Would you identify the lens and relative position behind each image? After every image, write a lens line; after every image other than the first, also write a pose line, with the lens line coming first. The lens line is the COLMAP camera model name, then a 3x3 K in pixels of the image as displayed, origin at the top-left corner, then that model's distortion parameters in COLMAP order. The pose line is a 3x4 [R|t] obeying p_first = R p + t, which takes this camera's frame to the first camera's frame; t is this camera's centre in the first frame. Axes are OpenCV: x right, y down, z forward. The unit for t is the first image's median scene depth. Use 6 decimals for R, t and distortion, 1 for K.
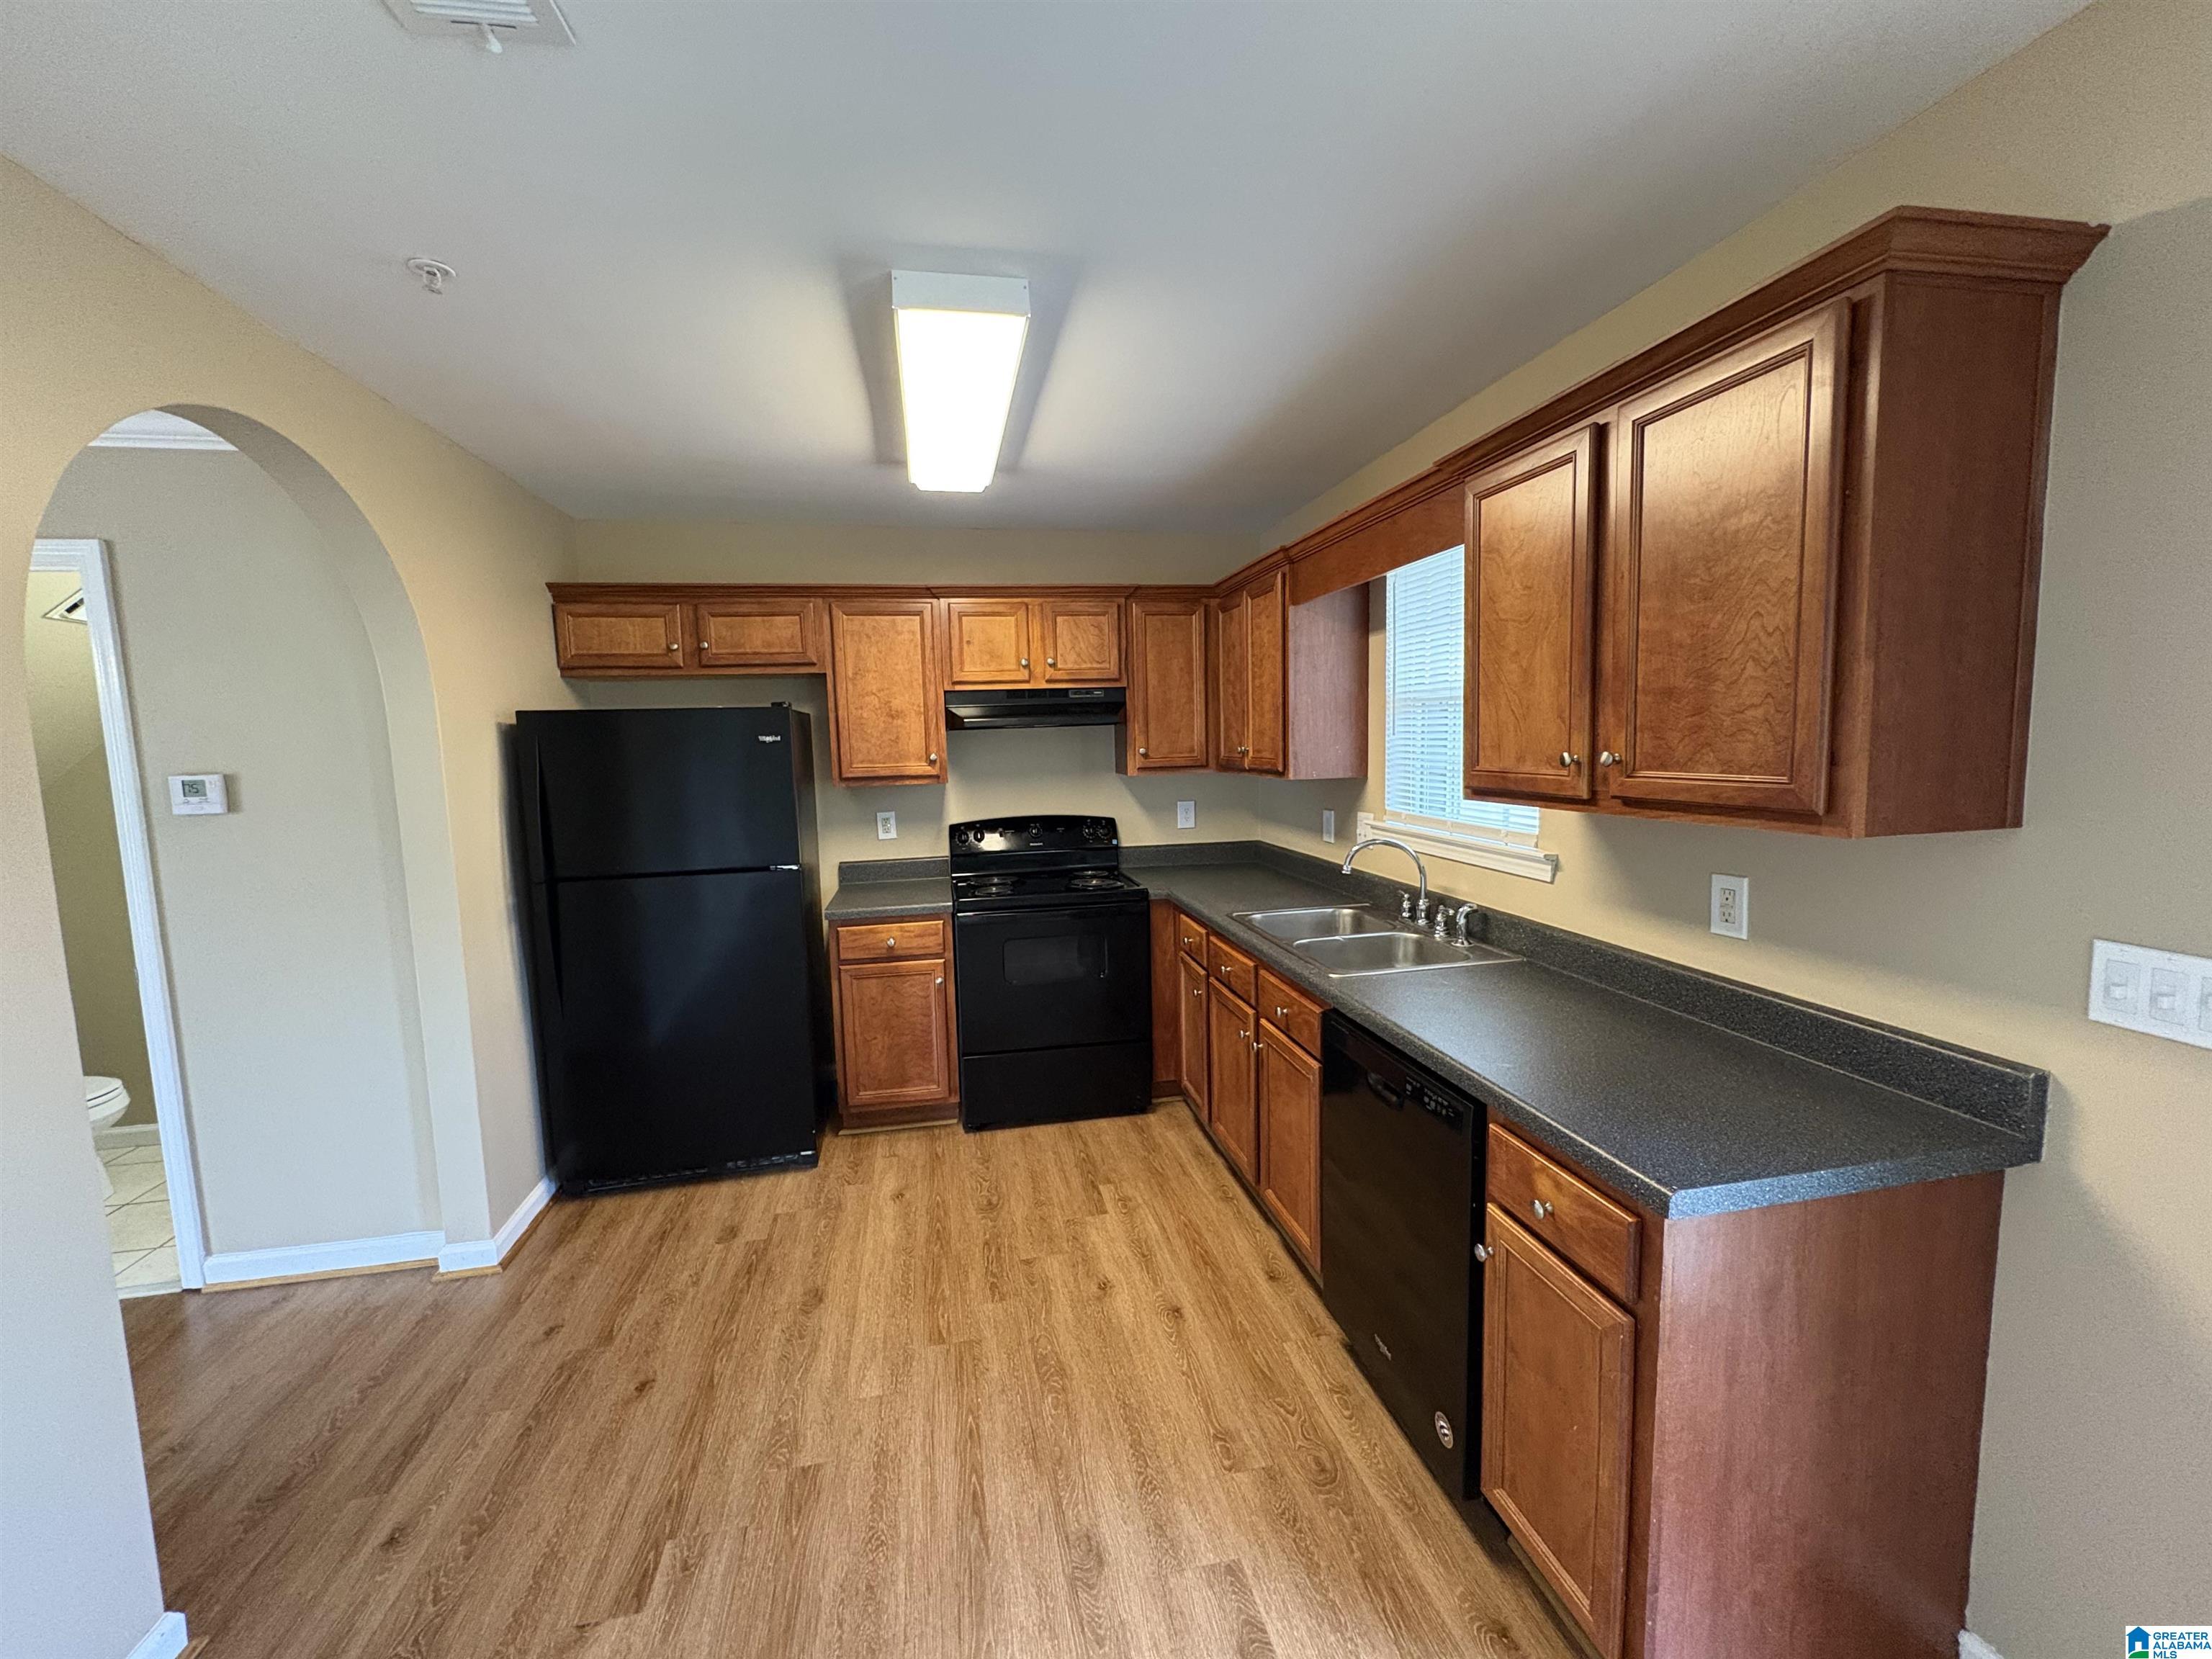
lens RADIAL K [[878.5, 0, 1105.0], [0, 878.5, 824.5], [0, 0, 1]] dist [-0.000230, 0.000294]
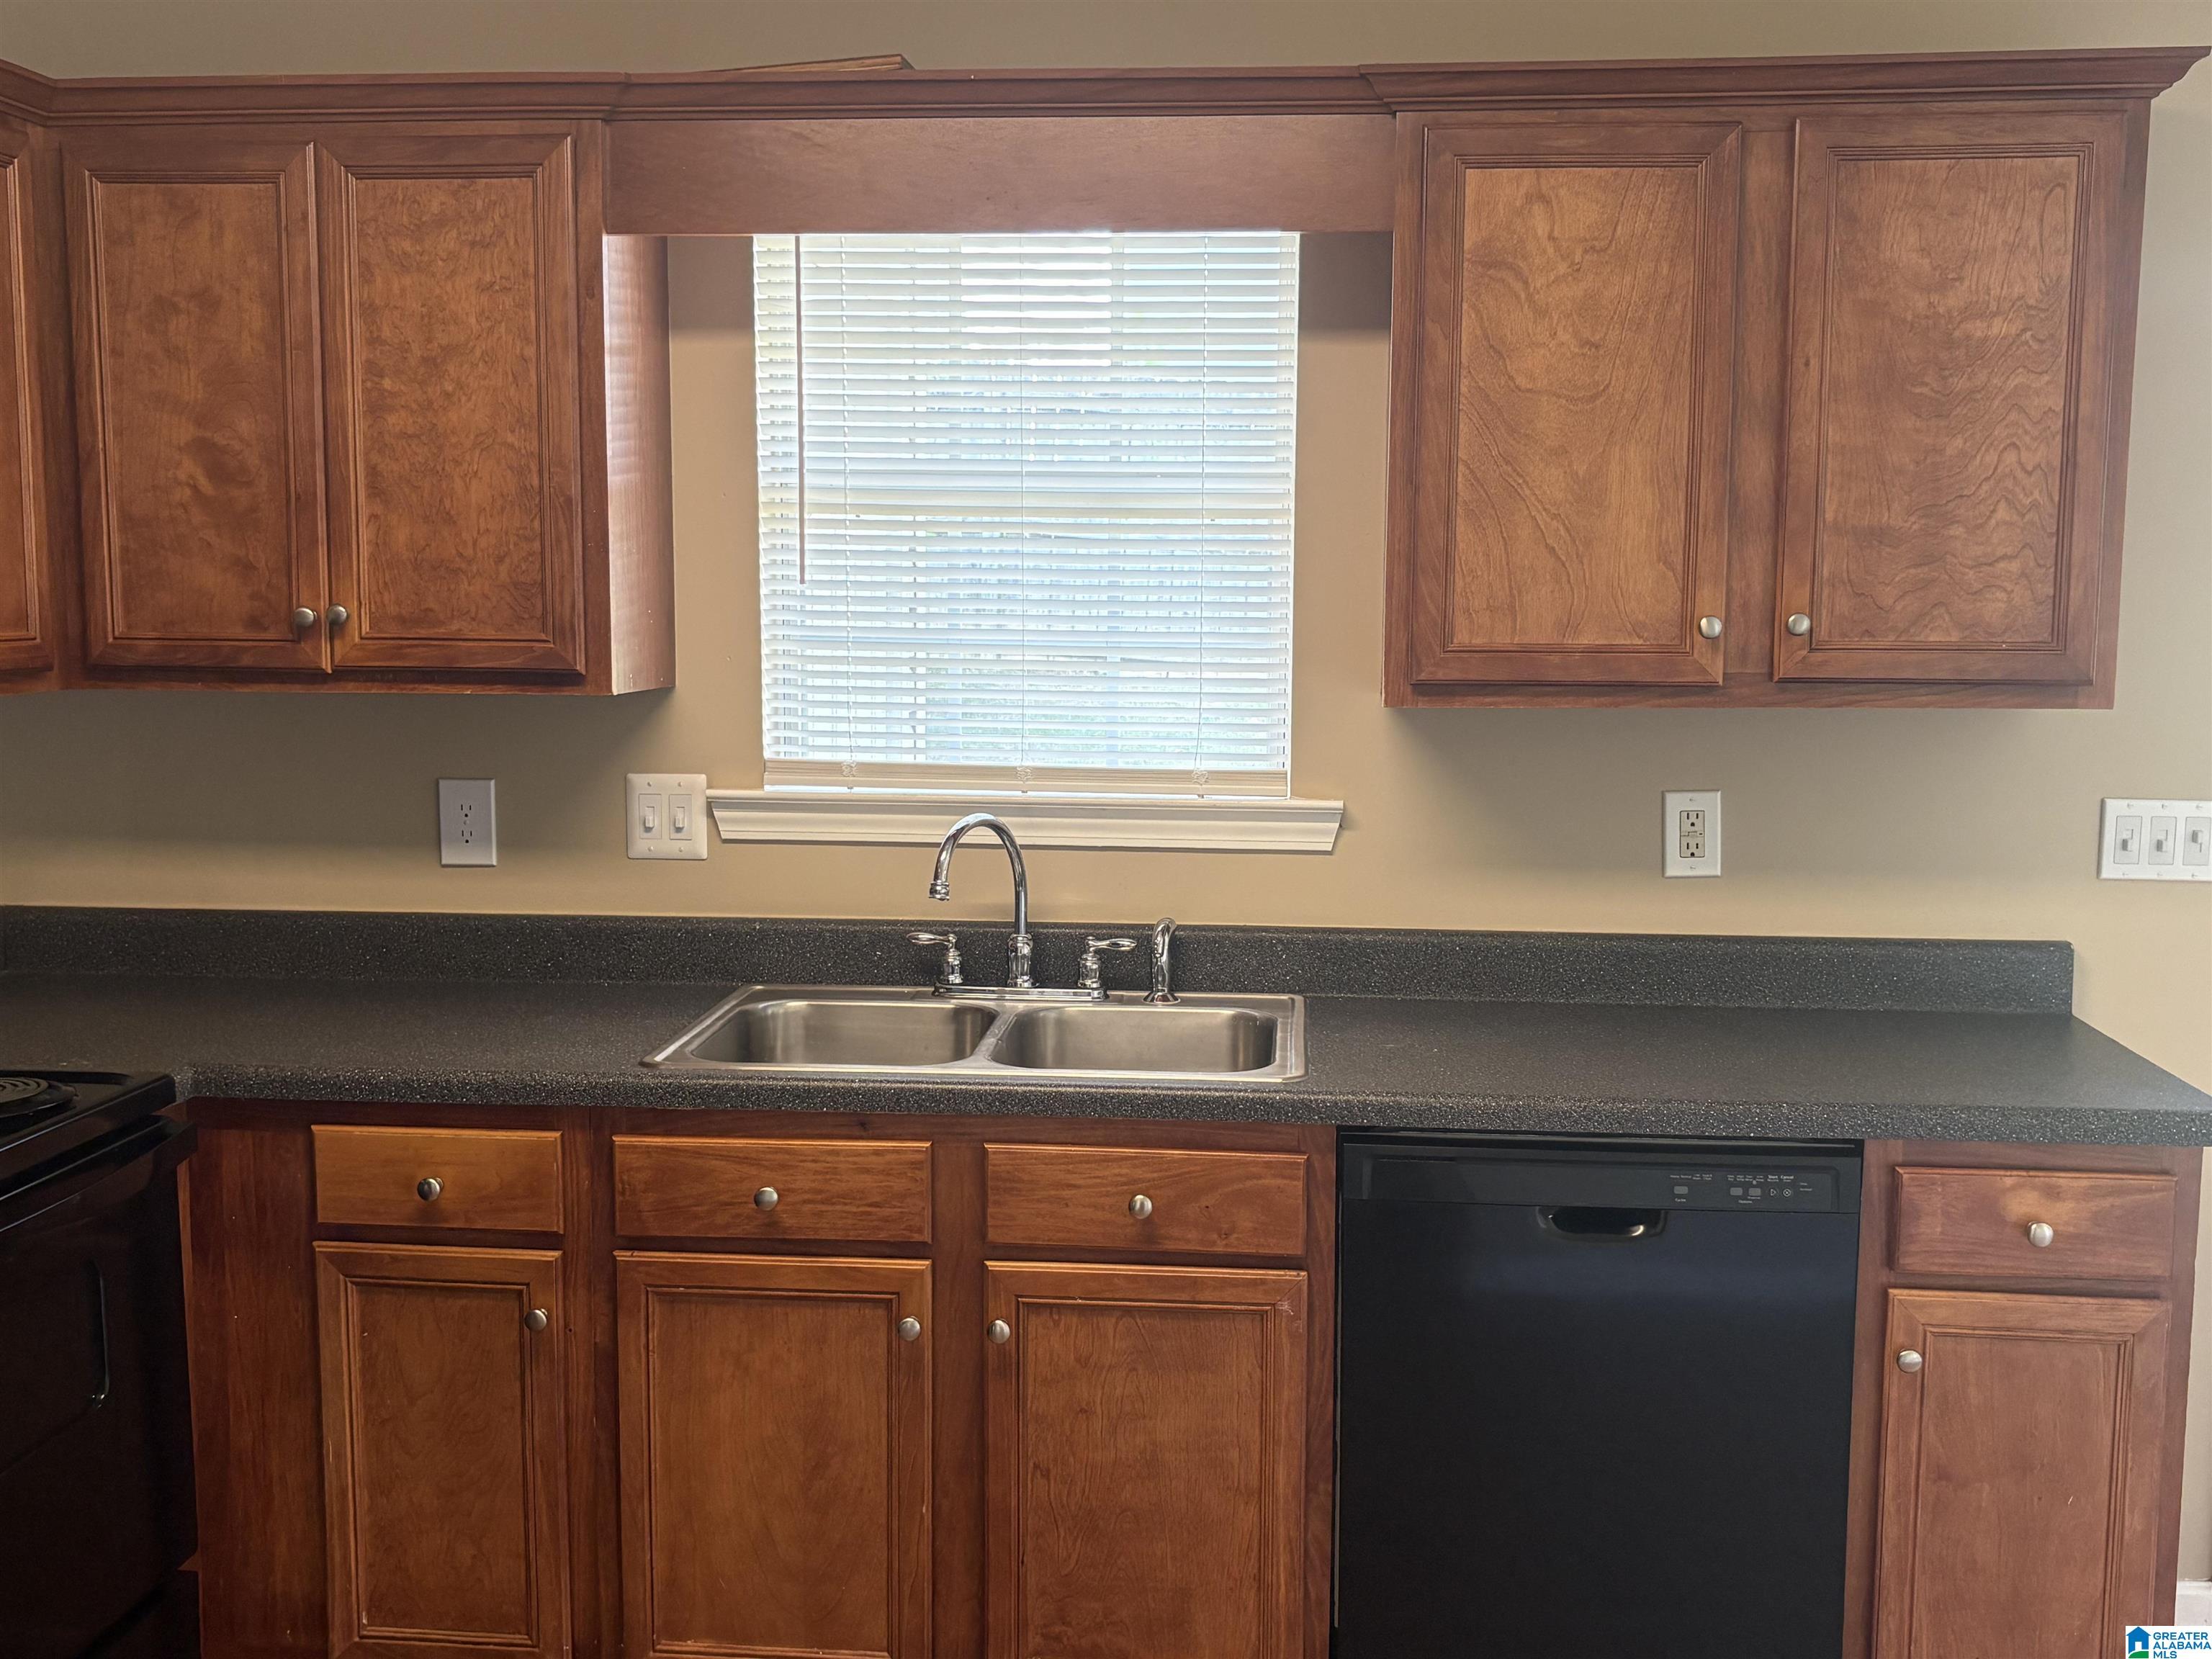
lens RADIAL K [[2281.2, 0, 1106.0], [0, 2281.2, 829.5], [0, 0, 1]] dist [0.002562, -0.000856]
pose [[0.290965, -0.082983, 0.953128, -0.643789], [0.083301, 0.994645, 0.061168, -0.034155], [-0.953100, 0.061598, 0.296320, 0.489564]]
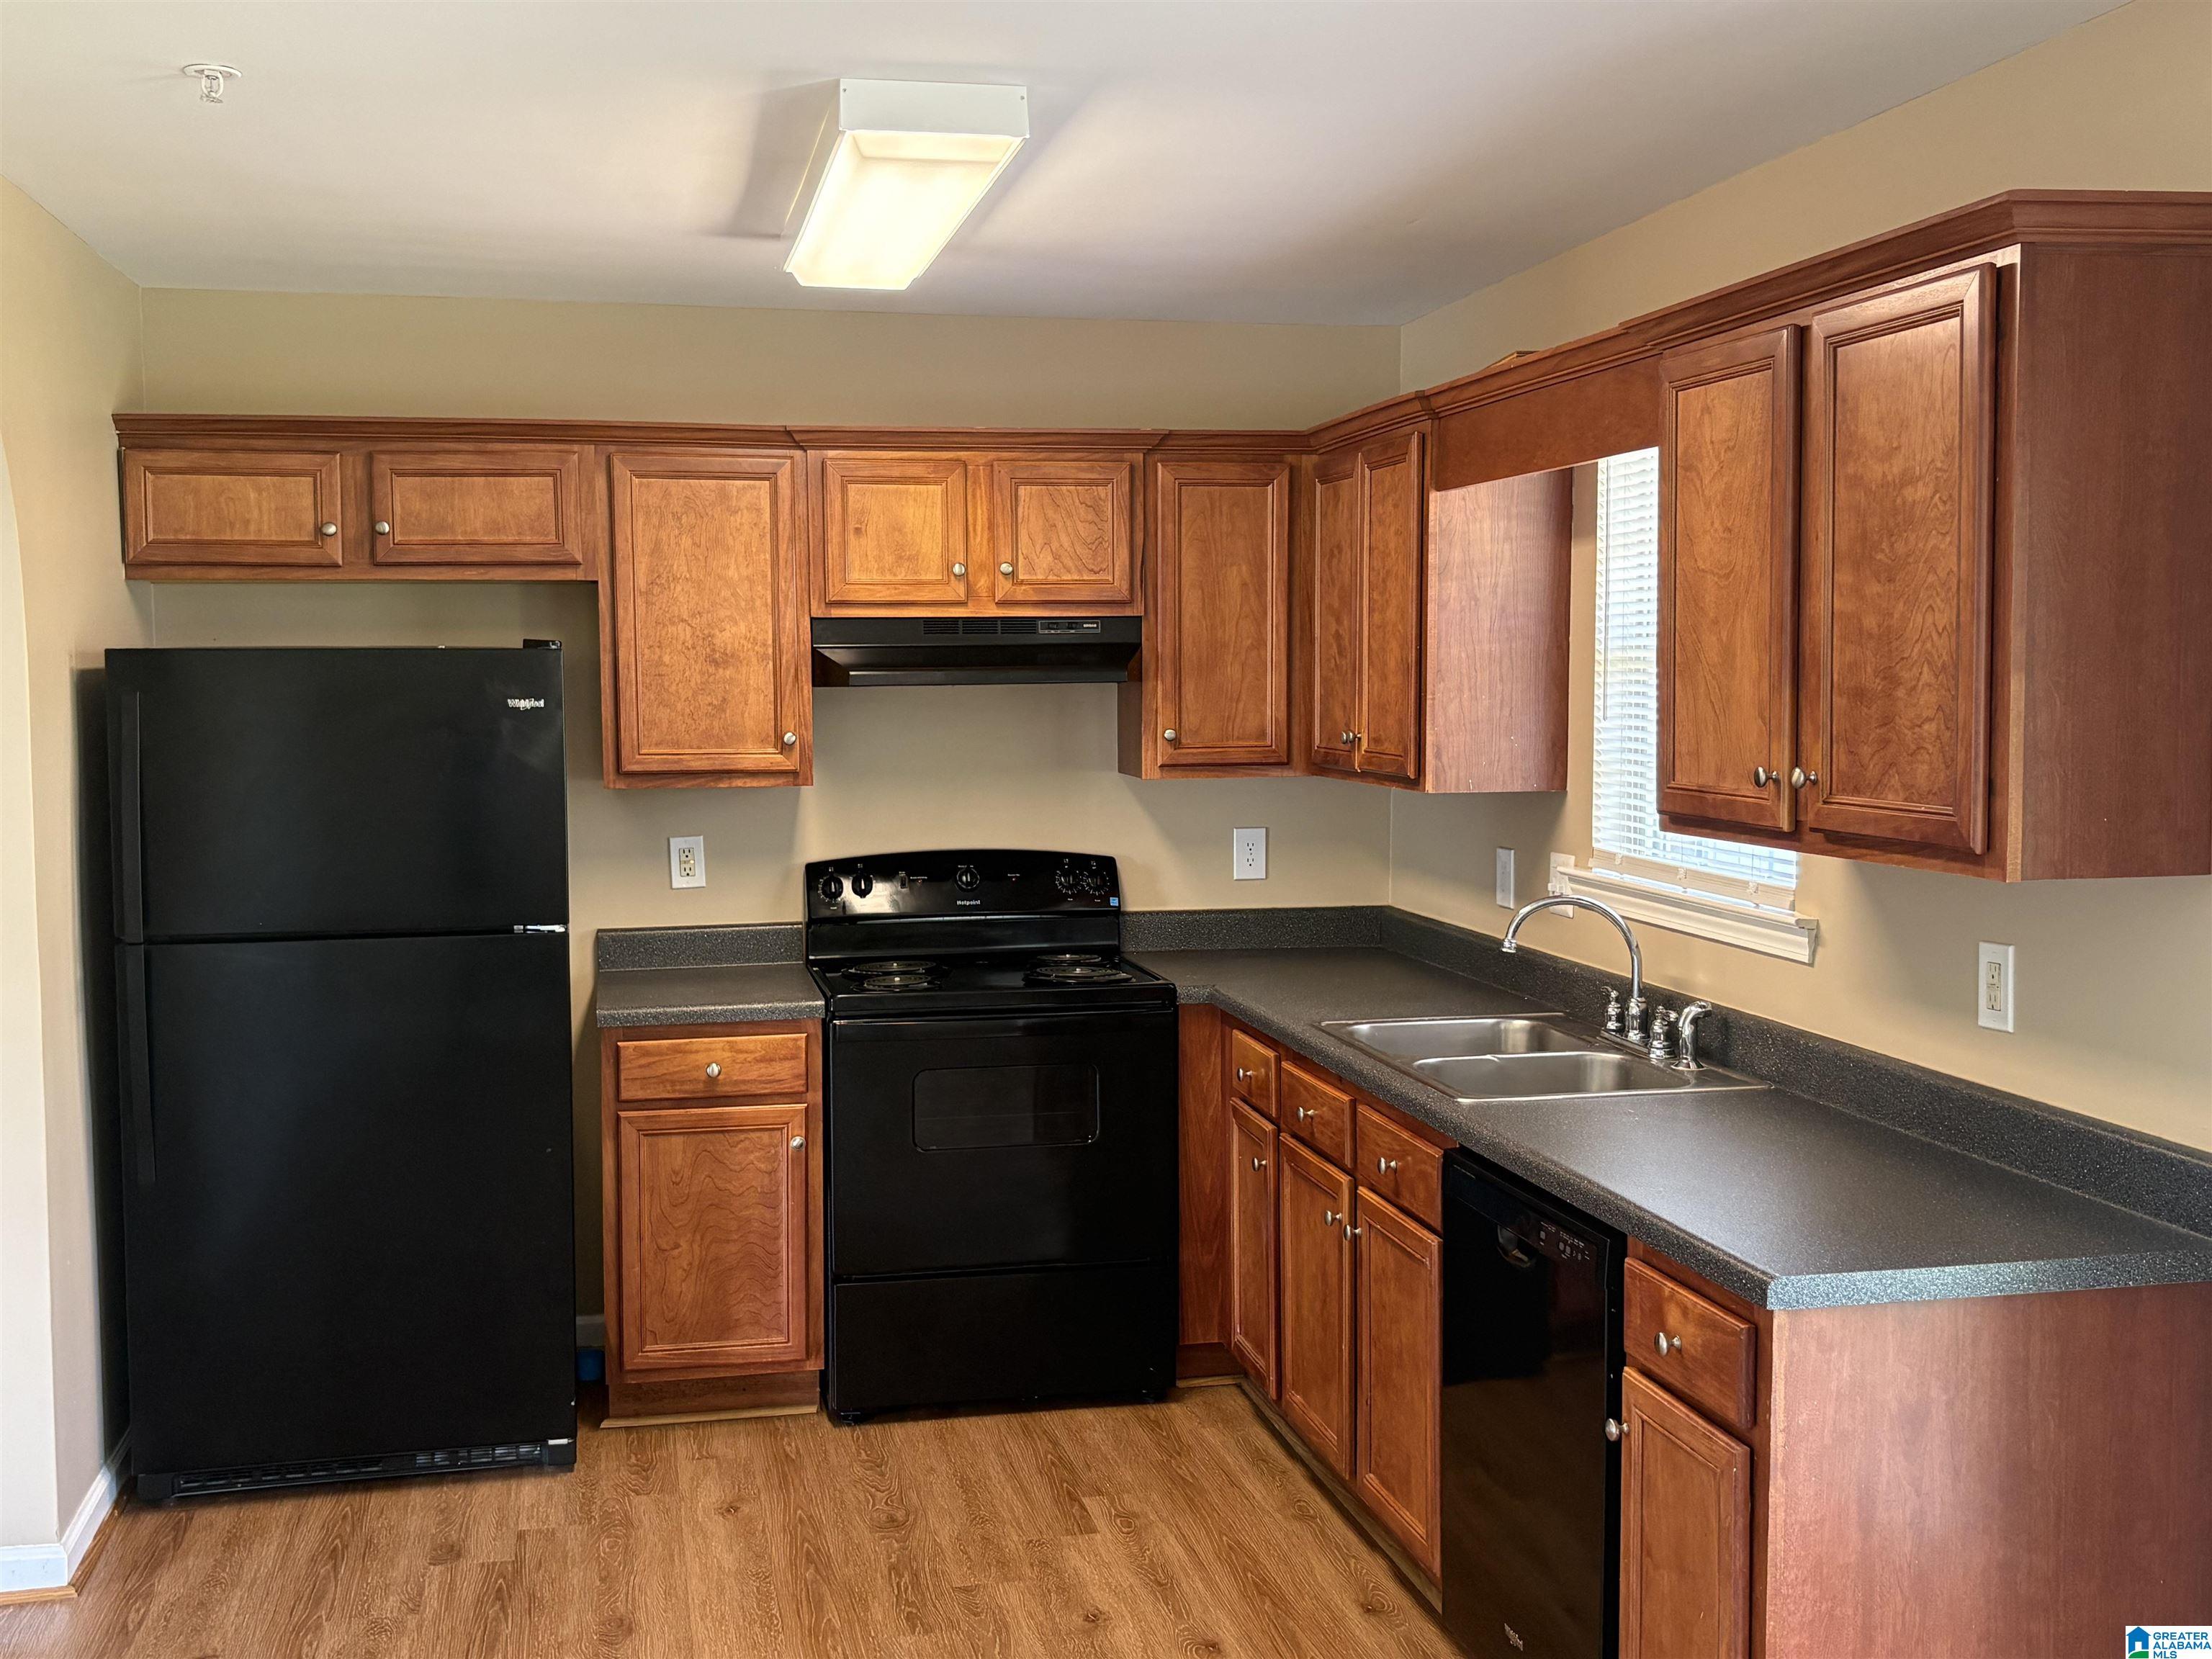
lens RADIAL K [[2245.1, 0, 1106.0], [0, 2245.1, 829.5], [0, 0, 1]] dist [0.156252, -0.476458]
pose [[0.999636, 0.019850, 0.018282, -0.024647], [-0.019356, 0.999453, -0.026831, 0.015746], [-0.018805, 0.026467, 0.999473, -0.448915]]
